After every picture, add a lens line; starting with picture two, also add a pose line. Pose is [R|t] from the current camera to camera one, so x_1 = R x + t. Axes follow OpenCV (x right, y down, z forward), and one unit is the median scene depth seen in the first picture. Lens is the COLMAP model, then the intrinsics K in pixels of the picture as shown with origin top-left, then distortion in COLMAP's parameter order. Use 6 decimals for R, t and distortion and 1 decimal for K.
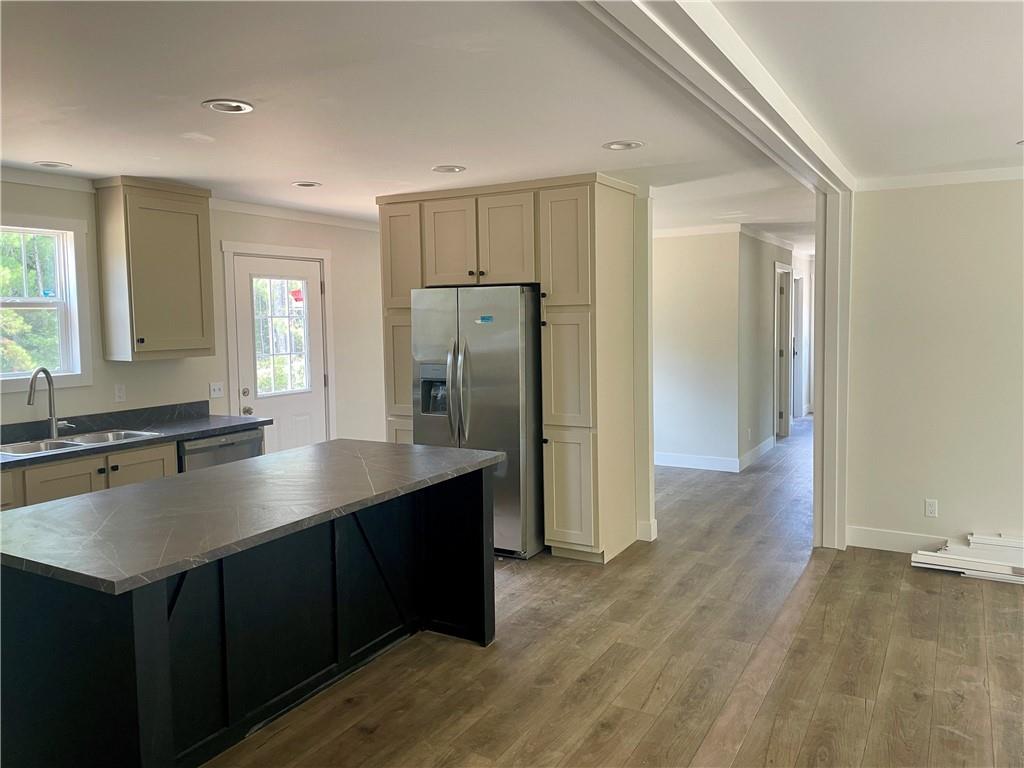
lens RADIAL K [[770.3, 0, 500.1], [0, 770.3, 369.9], [0, 0, 1]] dist [0.102065, -0.118489]
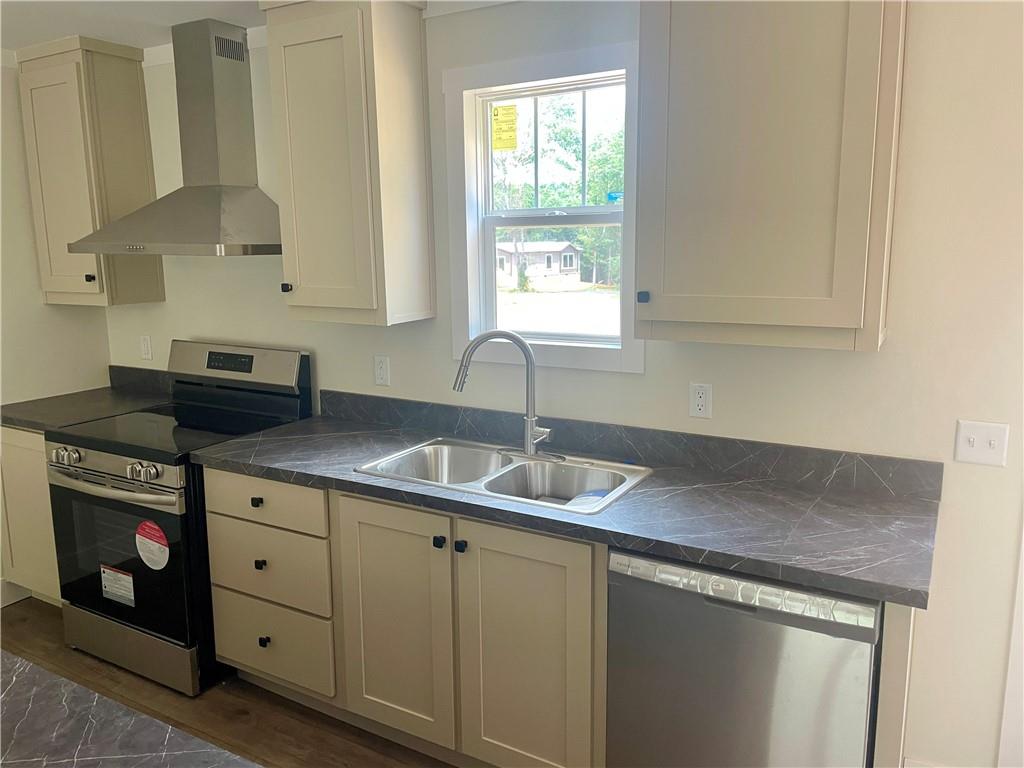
lens RADIAL K [[770.3, 0, 500.1], [0, 770.3, 369.9], [0, 0, 1]] dist [0.102065, -0.118489]
pose [[0.001133, 0.182614, -0.983184, -0.015435], [-0.055338, 0.981690, 0.182272, -0.072479], [0.998467, 0.054201, 0.011218, 0.912581]]
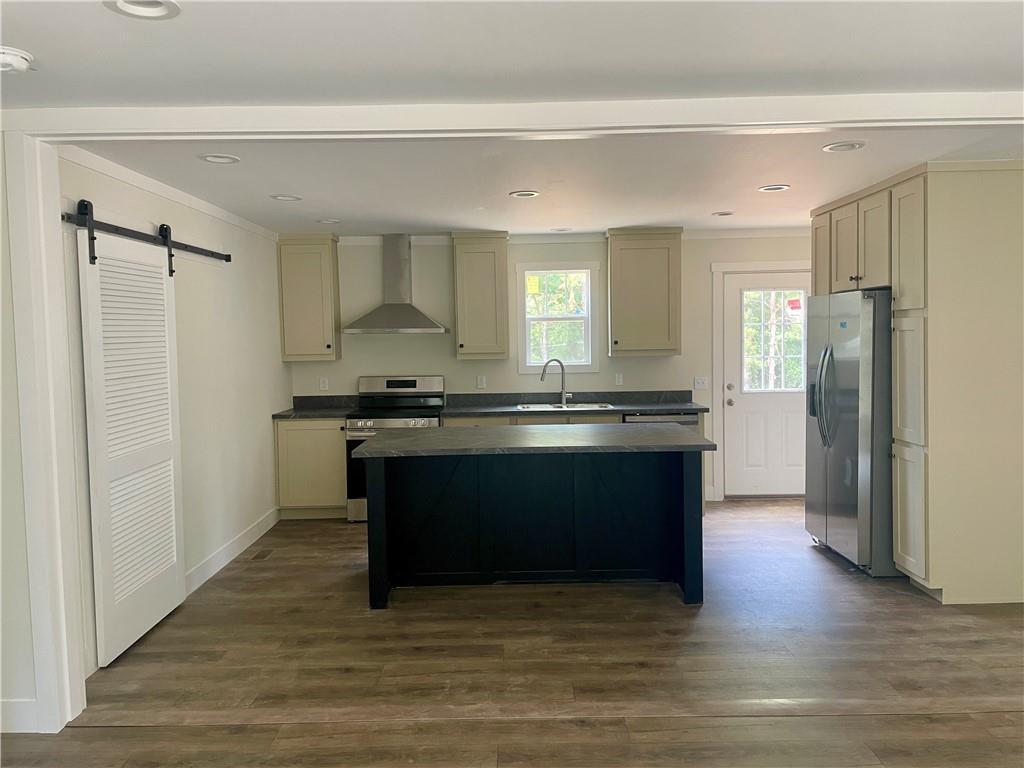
lens RADIAL K [[756.1, 0, 510.9], [0, 756.1, 377.2], [0, 0, 1]] dist [0.095000, -0.113203]
pose [[0.500628, 0.053396, -0.864014, 0.645541], [-0.049542, 0.998227, 0.032985, -0.010482], [0.864244, 0.026292, 0.502386, 0.138244]]
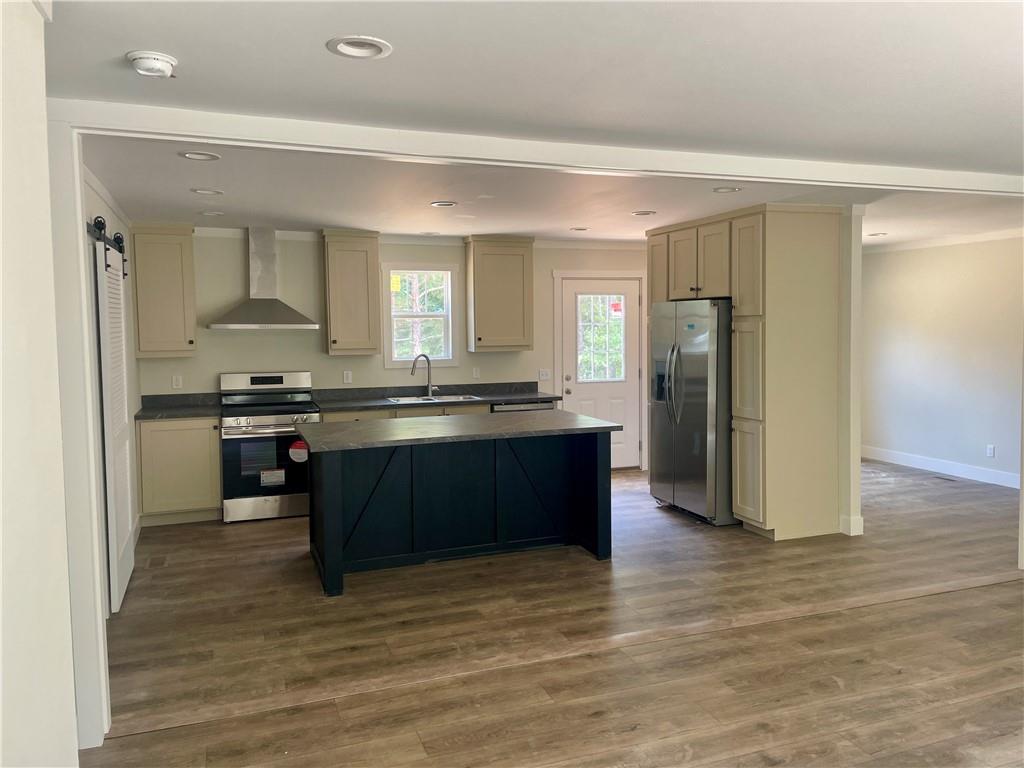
lens RADIAL K [[756.1, 0, 510.9], [0, 756.1, 377.2], [0, 0, 1]] dist [0.095000, -0.113203]
pose [[0.771804, 0.051799, -0.633747, 0.553253], [-0.045901, 0.998615, 0.025721, -0.003210], [0.634202, 0.009238, 0.773112, -0.130189]]
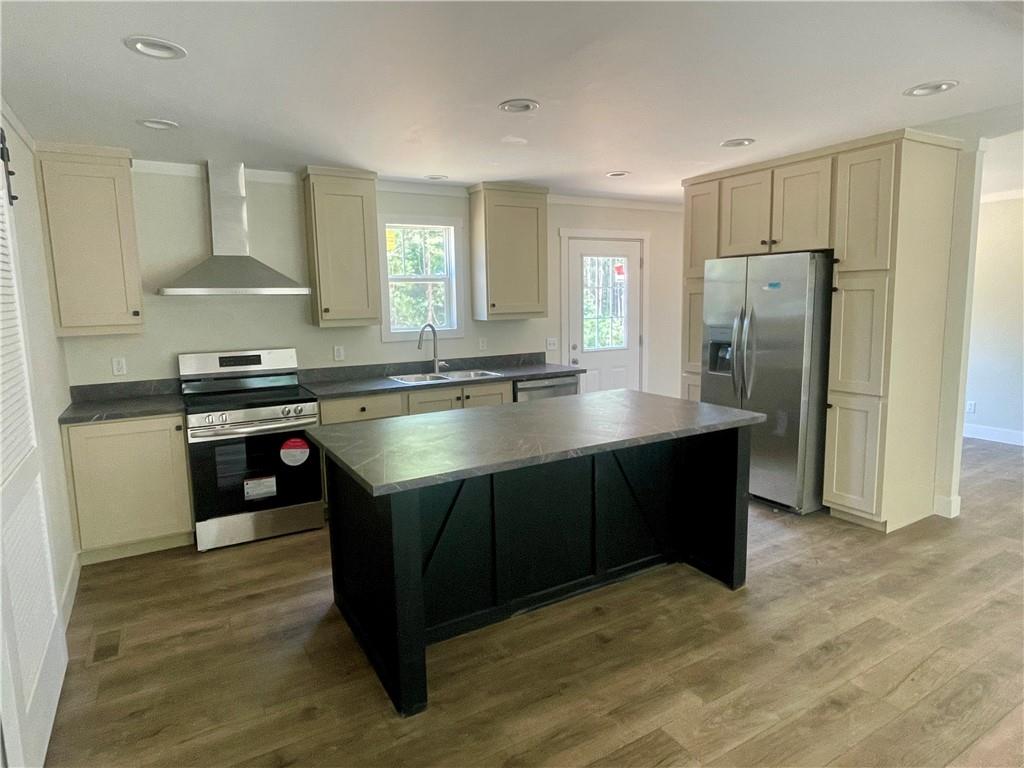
lens RADIAL K [[591.0, 0, 506.4], [0, 591.0, 376.8], [0, 0, 1]] dist [-0.019484, 0.010142]
pose [[0.869020, 0.063616, -0.490670, 0.068957], [-0.027178, 0.996340, 0.081041, 0.002528], [0.494029, -0.057091, 0.867569, 0.120319]]
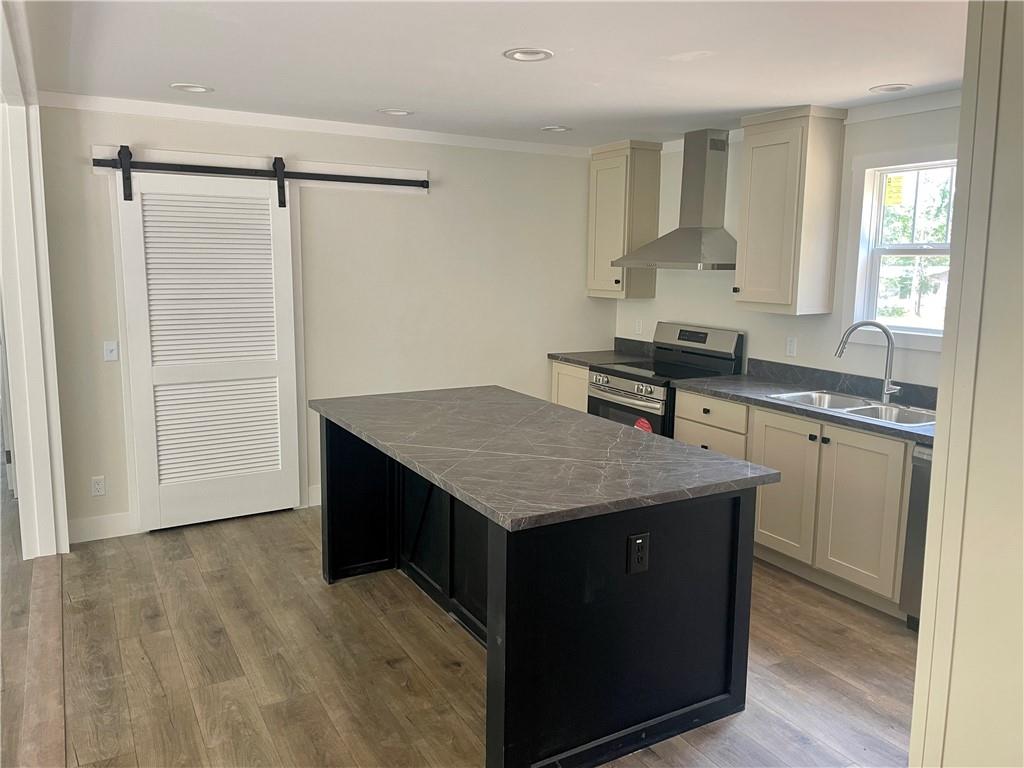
lens RADIAL K [[771.5, 0, 519.1], [0, 771.5, 367.1], [0, 0, 1]] dist [0.098734, -0.109348]
pose [[-0.491253, 0.128043, -0.861554, 0.377895], [-0.068114, 0.980459, 0.184553, -0.083907], [0.868350, 0.149346, -0.472932, 0.993587]]
